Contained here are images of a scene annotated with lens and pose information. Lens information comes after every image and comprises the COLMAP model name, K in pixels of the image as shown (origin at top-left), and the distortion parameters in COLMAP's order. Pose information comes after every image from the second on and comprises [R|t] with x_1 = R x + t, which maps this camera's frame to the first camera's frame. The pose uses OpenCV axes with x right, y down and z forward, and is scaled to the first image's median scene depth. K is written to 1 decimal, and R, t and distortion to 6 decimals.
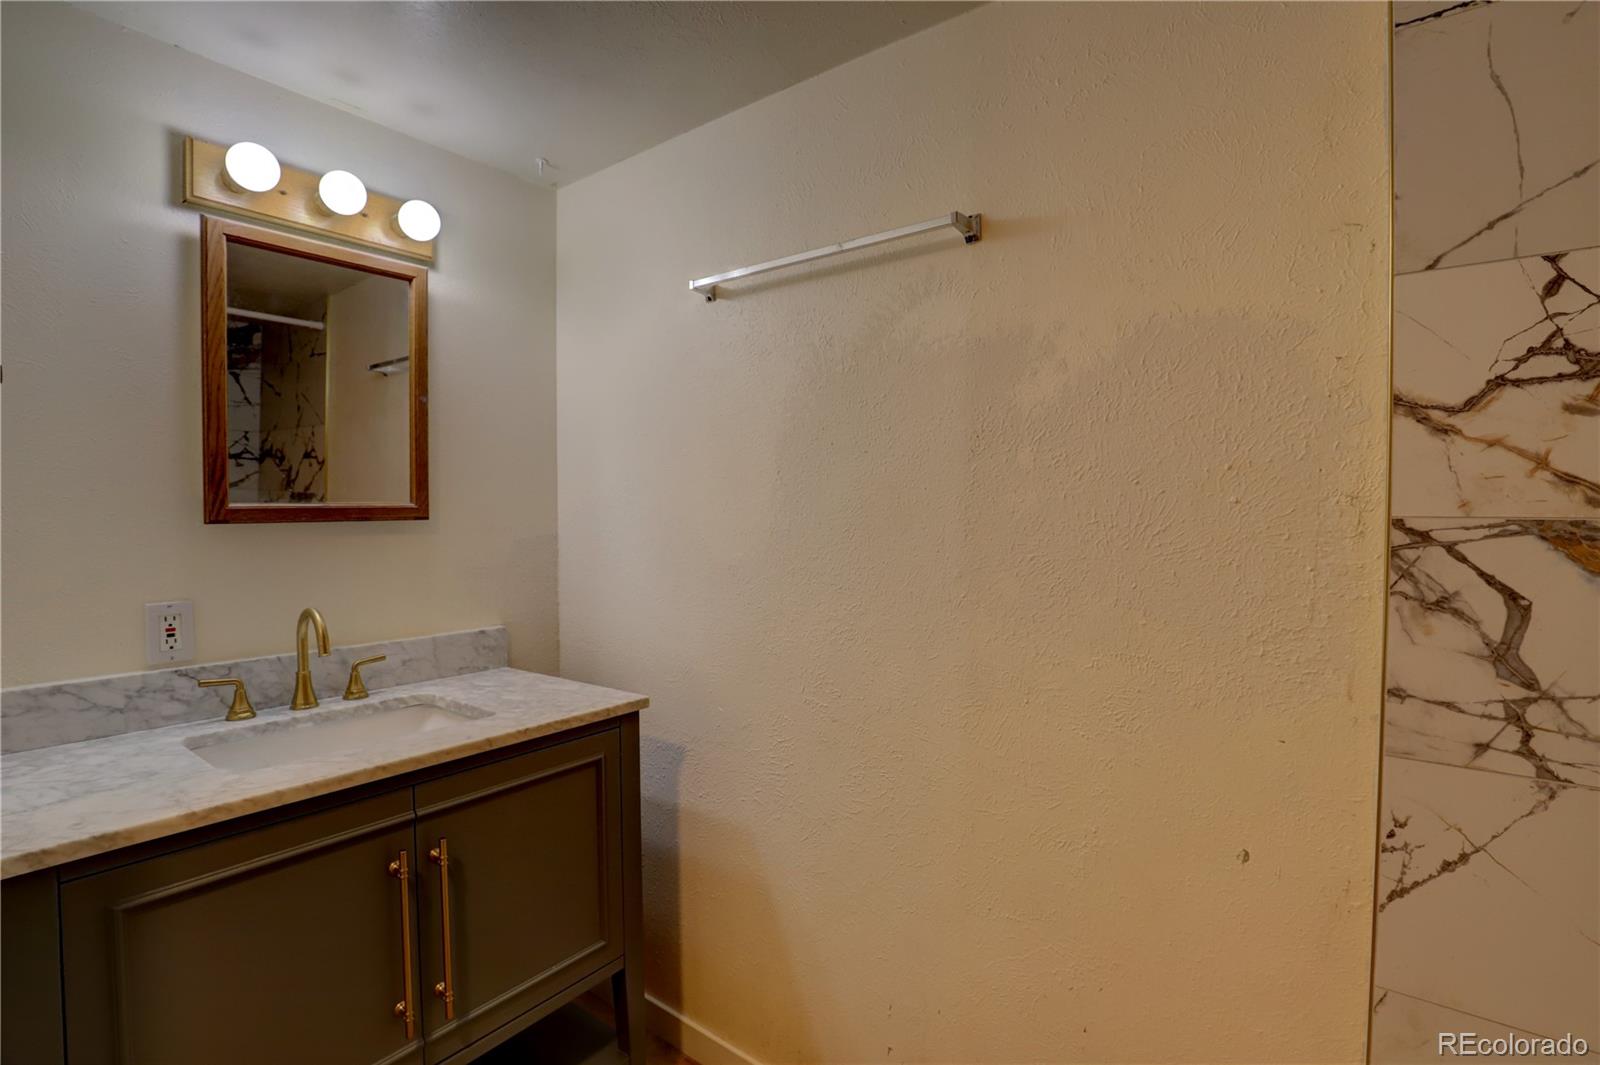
lens RADIAL K [[733.8, 0, 800.0], [0, 733.8, 532.5], [0, 0, 1]] dist [-0.036468, 0.006918]
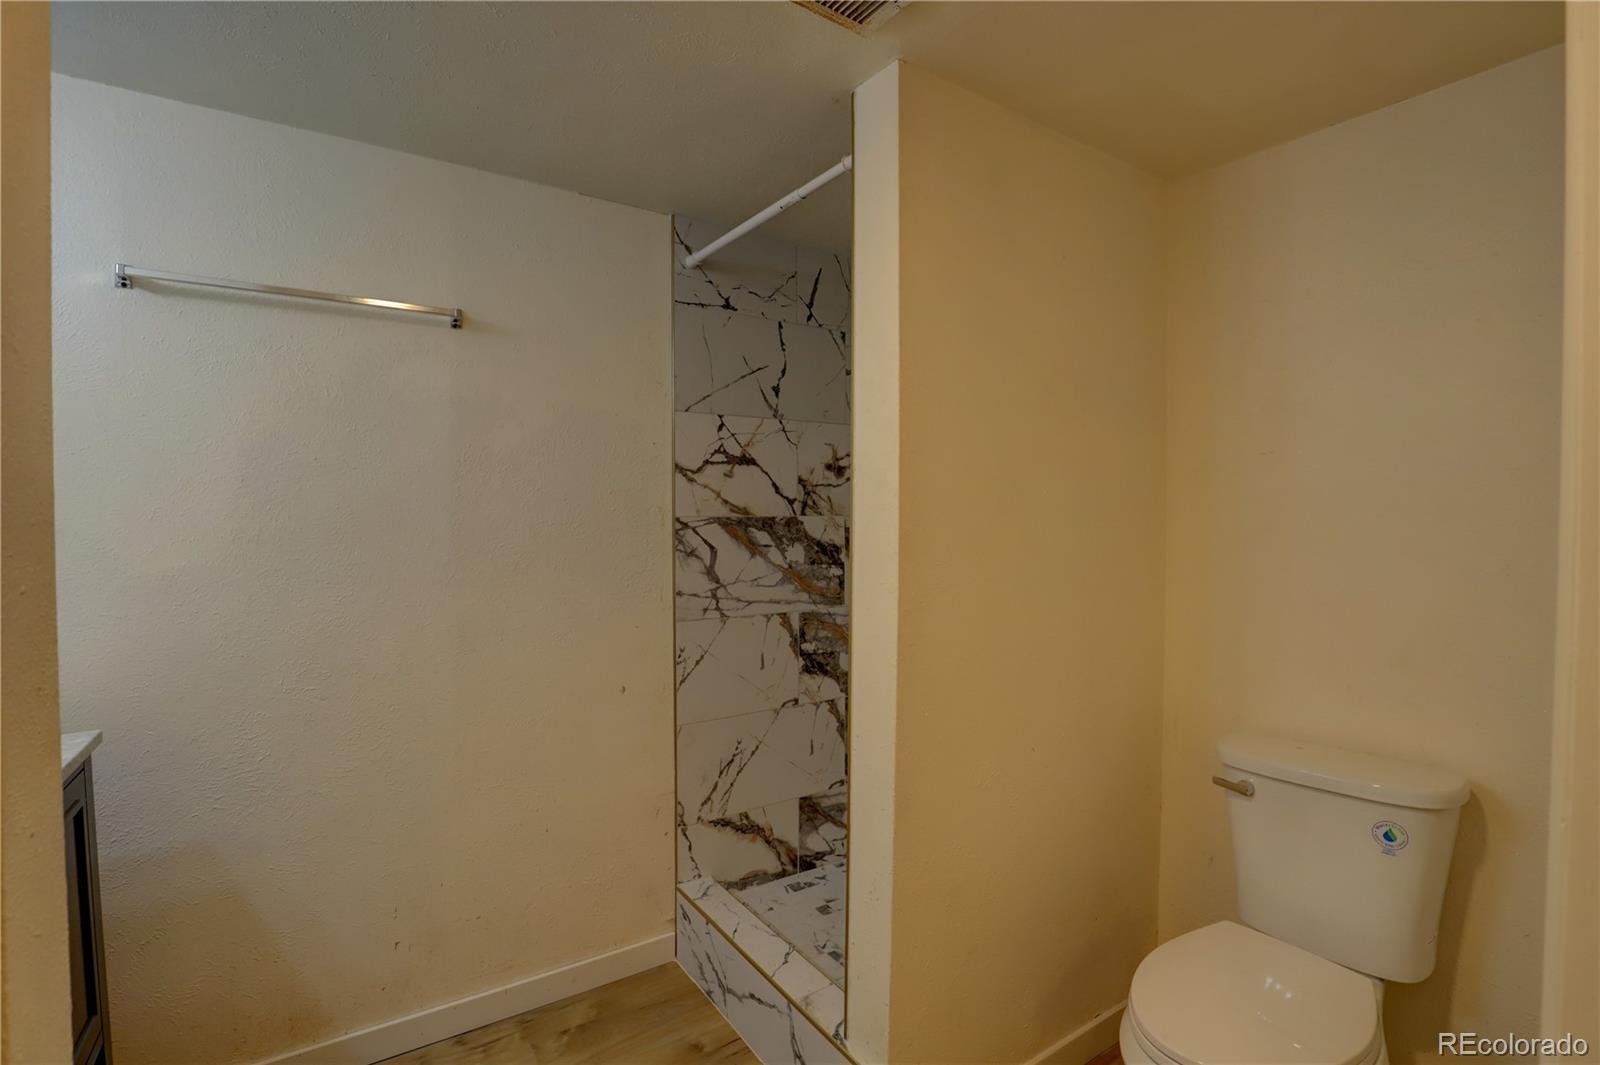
lens RADIAL K [[733.8, 0, 800.0], [0, 733.8, 532.5], [0, 0, 1]] dist [-0.036468, 0.006918]
pose [[0.332048, -0.034754, 0.942622, -1.301474], [0.027843, 0.999247, 0.027034, -0.024746], [-0.942851, 0.017269, 0.332766, -0.153388]]
